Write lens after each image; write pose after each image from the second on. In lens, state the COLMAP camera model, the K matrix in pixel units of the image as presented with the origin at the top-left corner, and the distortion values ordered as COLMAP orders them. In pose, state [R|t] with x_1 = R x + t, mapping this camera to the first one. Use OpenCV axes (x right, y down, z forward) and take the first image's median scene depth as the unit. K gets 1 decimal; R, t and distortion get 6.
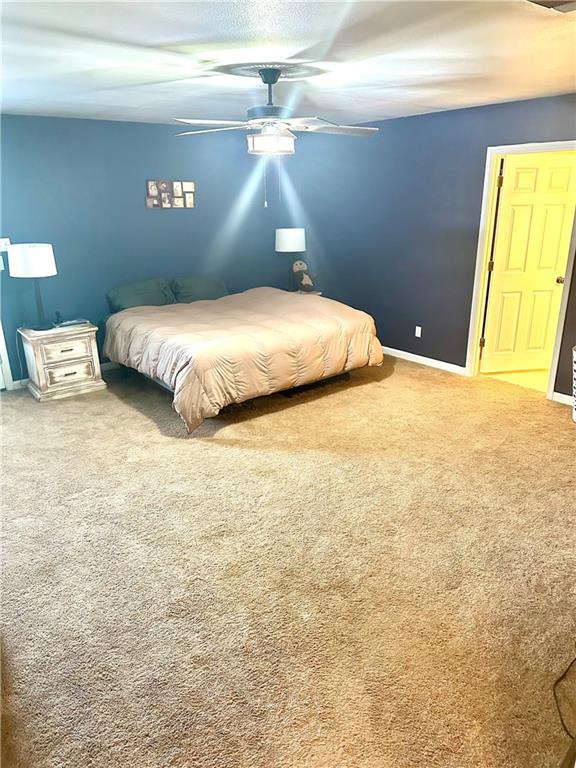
lens RADIAL K [[536.2, 0, 285.5], [0, 536.2, 389.1], [0, 0, 1]] dist [0.073431, -0.095959]
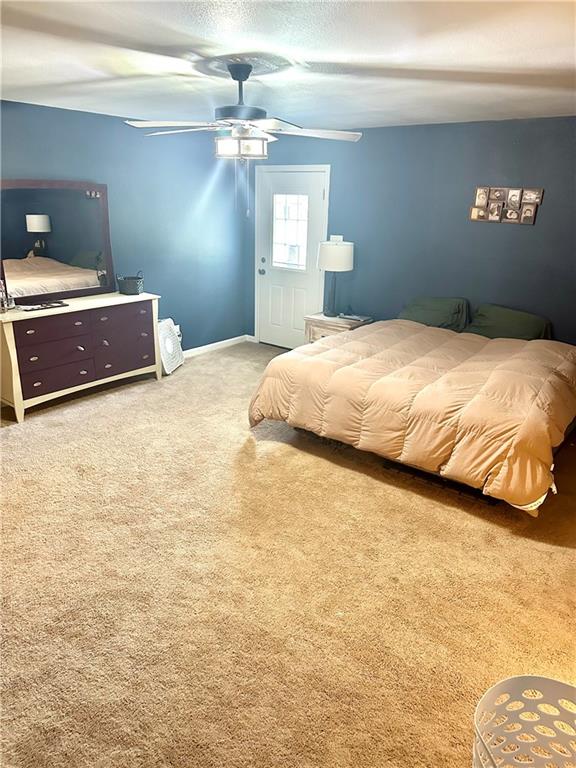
lens RADIAL K [[536.2, 0, 285.5], [0, 536.2, 389.1], [0, 0, 1]] dist [0.073431, -0.095959]
pose [[0.233386, 0.351259, -0.906724, 0.644563], [-0.362728, 0.896618, 0.253979, -0.232444], [0.902197, 0.269619, 0.336669, 0.586018]]
